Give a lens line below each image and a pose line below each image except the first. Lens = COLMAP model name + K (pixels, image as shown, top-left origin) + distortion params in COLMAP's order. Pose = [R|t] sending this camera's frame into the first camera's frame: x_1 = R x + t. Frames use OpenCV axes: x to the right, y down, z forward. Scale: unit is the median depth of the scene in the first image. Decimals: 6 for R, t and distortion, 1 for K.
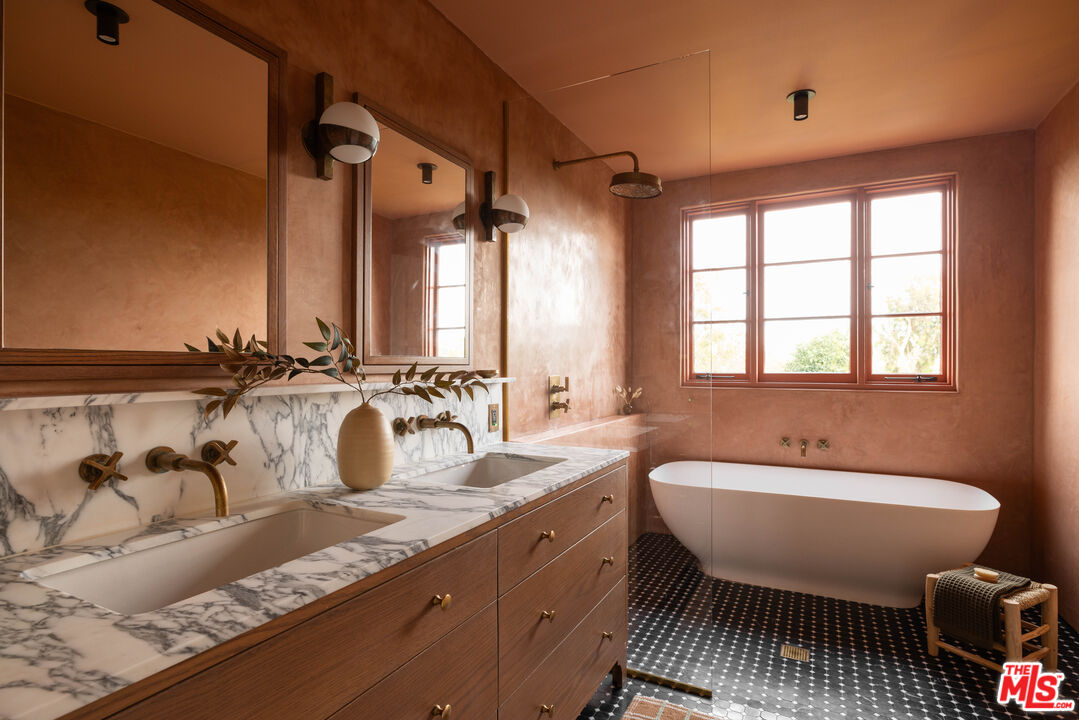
lens RADIAL K [[563.3, 0, 539.2], [0, 563.3, 364.8], [0, 0, 1]] dist [-0.005404, 0.002659]
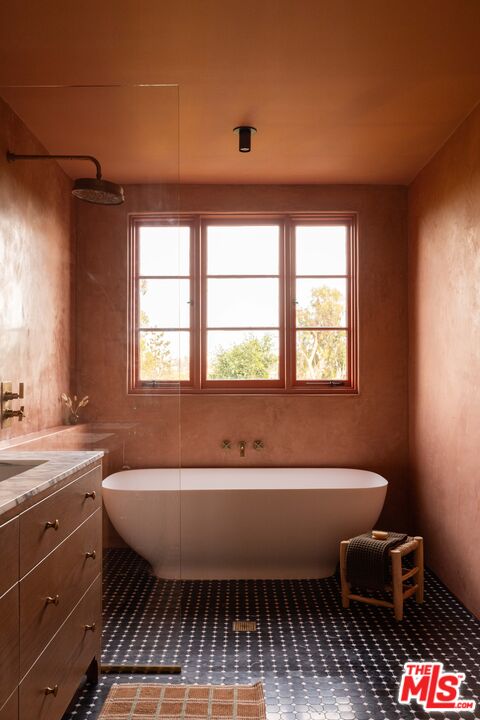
lens RADIAL K [[646.3, 0, 239.8], [0, 646.3, 359.7], [0, 0, 1]] dist [0.007380, 0.010542]
pose [[0.893732, 0.011549, 0.448453, -0.106986], [0.000376, 0.999649, -0.026494, 0.011344], [-0.448601, 0.023847, 0.893414, -0.125937]]
